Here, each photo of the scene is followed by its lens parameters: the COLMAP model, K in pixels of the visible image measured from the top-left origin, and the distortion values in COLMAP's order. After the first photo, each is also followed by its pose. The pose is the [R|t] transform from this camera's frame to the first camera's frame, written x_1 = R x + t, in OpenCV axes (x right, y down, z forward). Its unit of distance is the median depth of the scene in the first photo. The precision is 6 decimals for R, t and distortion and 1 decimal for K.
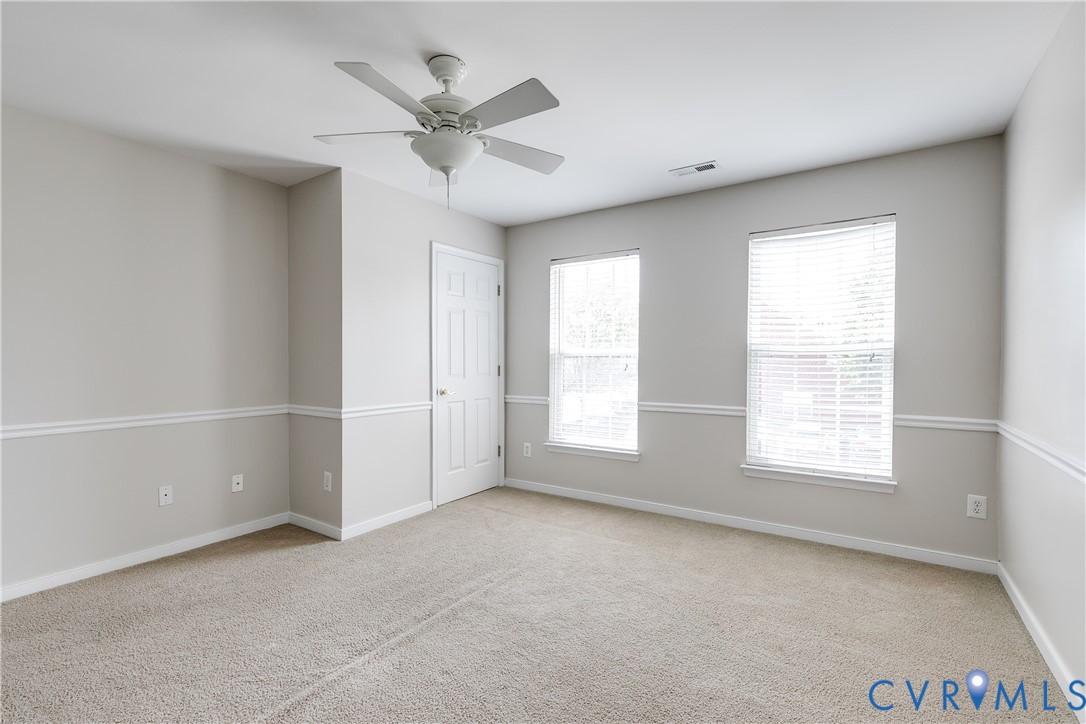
lens RADIAL K [[487.2, 0, 525.9], [0, 487.2, 369.8], [0, 0, 1]] dist [0.012377, -0.006173]
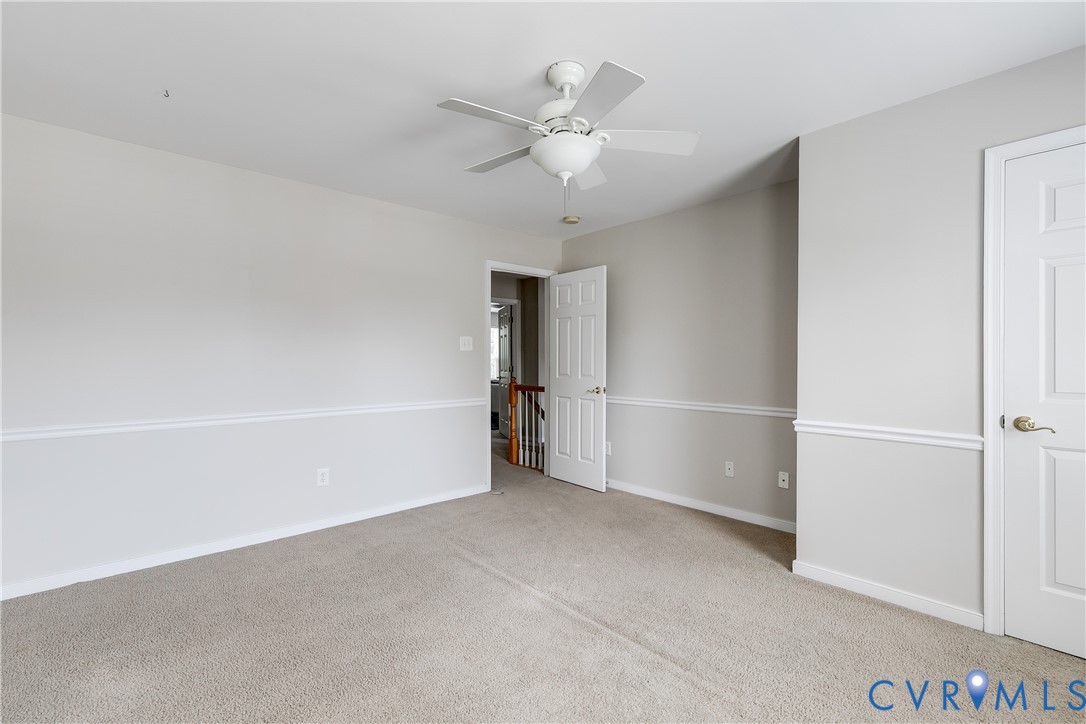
lens RADIAL K [[492.2, 0, 546.6], [0, 492.2, 350.9], [0, 0, 1]] dist [-0.014783, 0.000141]
pose [[-0.203000, -0.000102, -0.979179, 0.526644], [-0.018326, 0.999825, 0.003695, -0.030300], [0.979007, 0.018694, -0.202966, 0.721775]]
